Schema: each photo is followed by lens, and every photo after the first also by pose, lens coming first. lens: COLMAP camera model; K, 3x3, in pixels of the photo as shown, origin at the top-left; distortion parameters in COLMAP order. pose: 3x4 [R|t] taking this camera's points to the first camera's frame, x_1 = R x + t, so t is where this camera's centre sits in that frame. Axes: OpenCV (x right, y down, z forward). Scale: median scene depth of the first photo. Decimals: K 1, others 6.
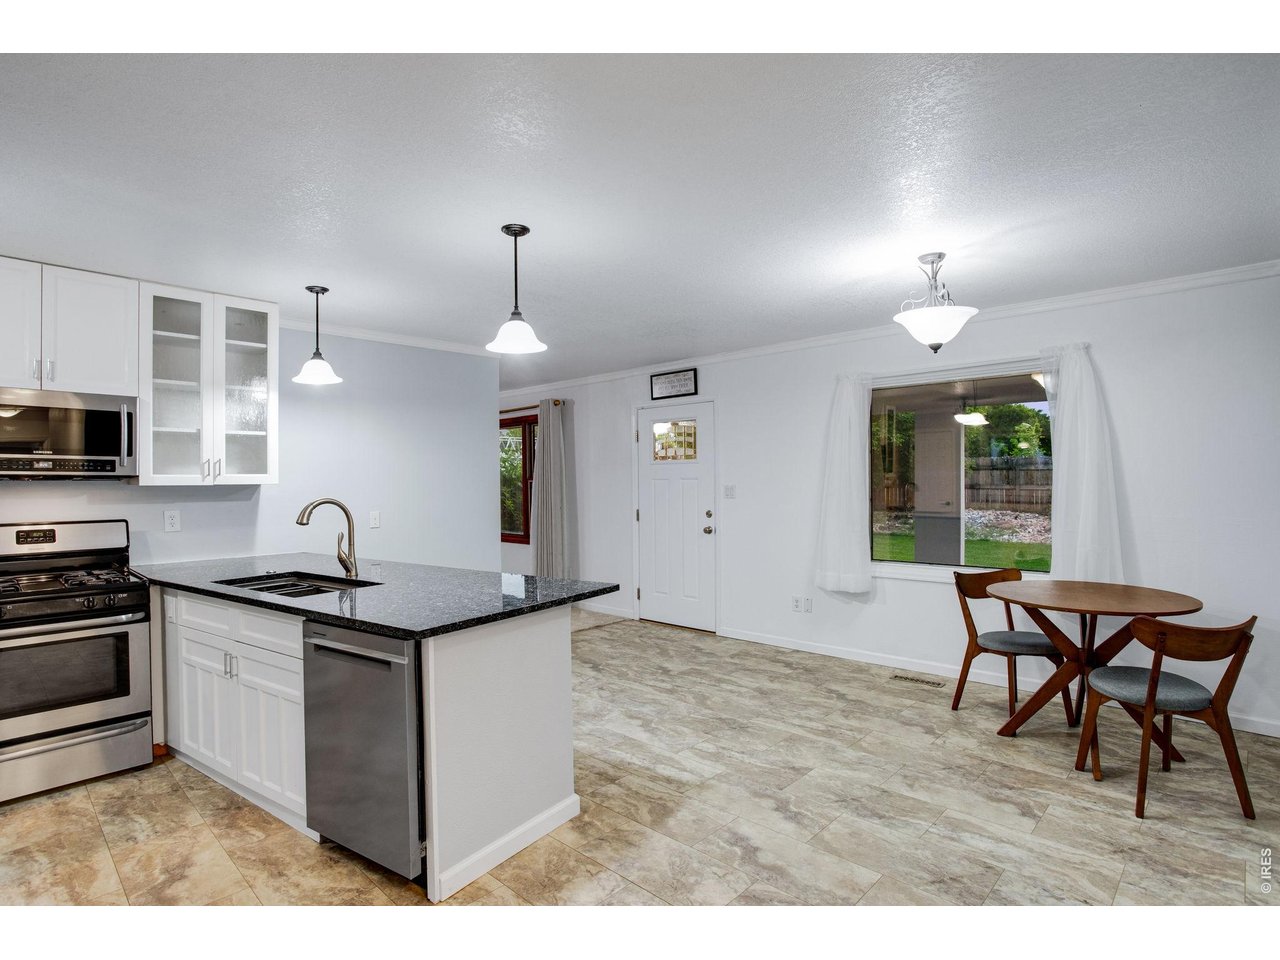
lens RADIAL K [[664.6, 0, 640.0], [0, 664.6, 480.0], [0, 0, 1]] dist [0.000027, 0.000159]
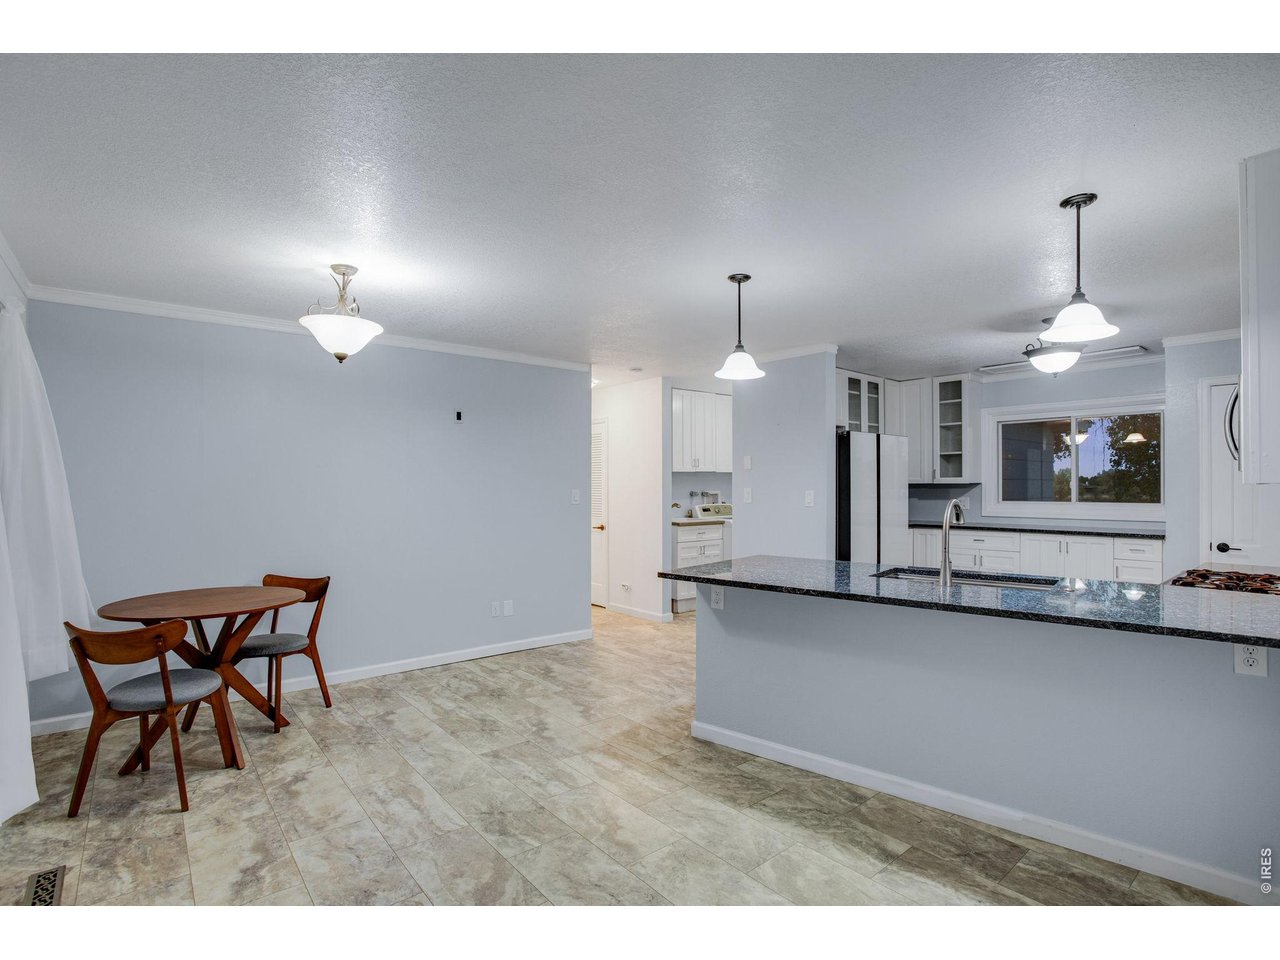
lens RADIAL K [[664.6, 0, 640.0], [0, 664.6, 480.0], [0, 0, 1]] dist [0.000027, 0.000159]
pose [[-0.993525, 0.014804, 0.112649, -0.127802], [0.013796, 0.999858, -0.009723, 0.001331], [-0.112776, -0.008106, -0.993587, 2.050693]]
